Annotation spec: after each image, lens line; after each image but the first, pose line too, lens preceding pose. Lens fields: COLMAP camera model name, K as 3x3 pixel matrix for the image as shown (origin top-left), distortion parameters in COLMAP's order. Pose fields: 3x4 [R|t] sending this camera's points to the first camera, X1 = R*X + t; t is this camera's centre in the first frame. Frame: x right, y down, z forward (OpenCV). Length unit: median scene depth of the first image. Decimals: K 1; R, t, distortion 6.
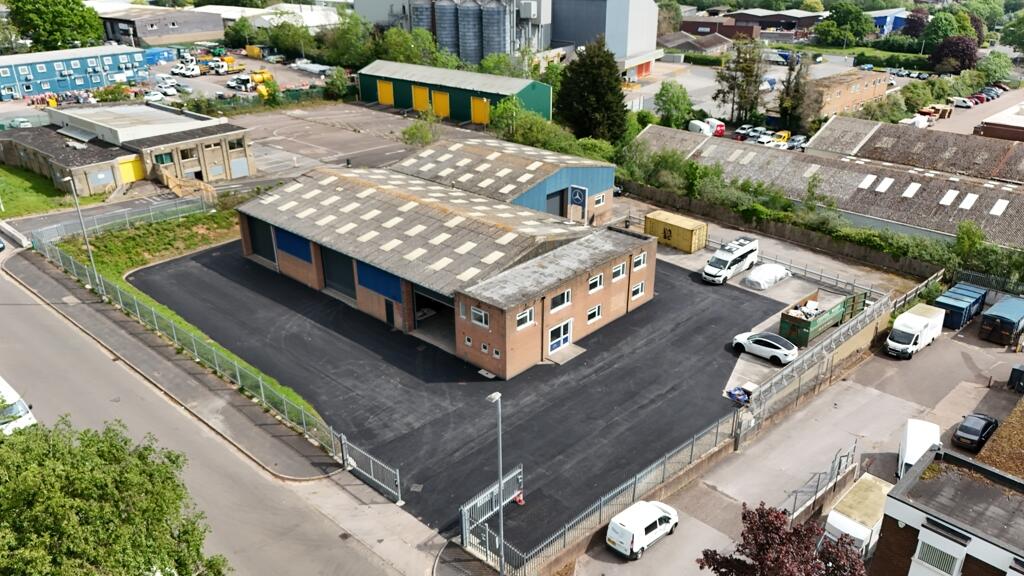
lens RADIAL K [[752.1, 0, 512.0], [0, 752.1, 288.0], [0, 0, 1]] dist [0.076386, -0.073733]
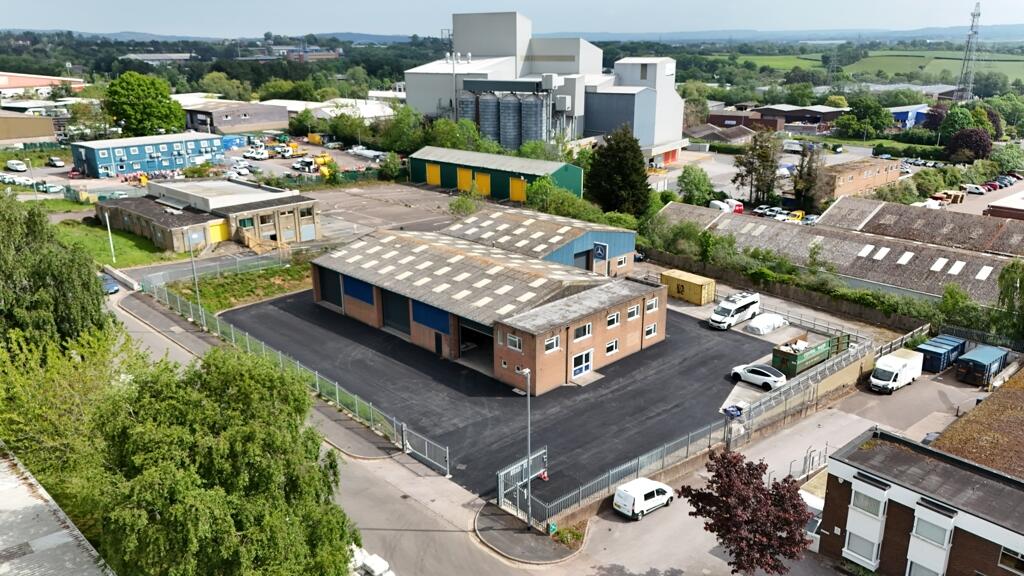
lens RADIAL K [[752.1, 0, 512.0], [0, 752.1, 288.0], [0, 0, 1]] dist [0.076386, -0.073733]
pose [[0.998795, 0.014717, -0.046824, 0.005555], [-0.019986, 0.993265, -0.114129, 0.061739], [0.044829, 0.114928, 0.992362, -0.140750]]
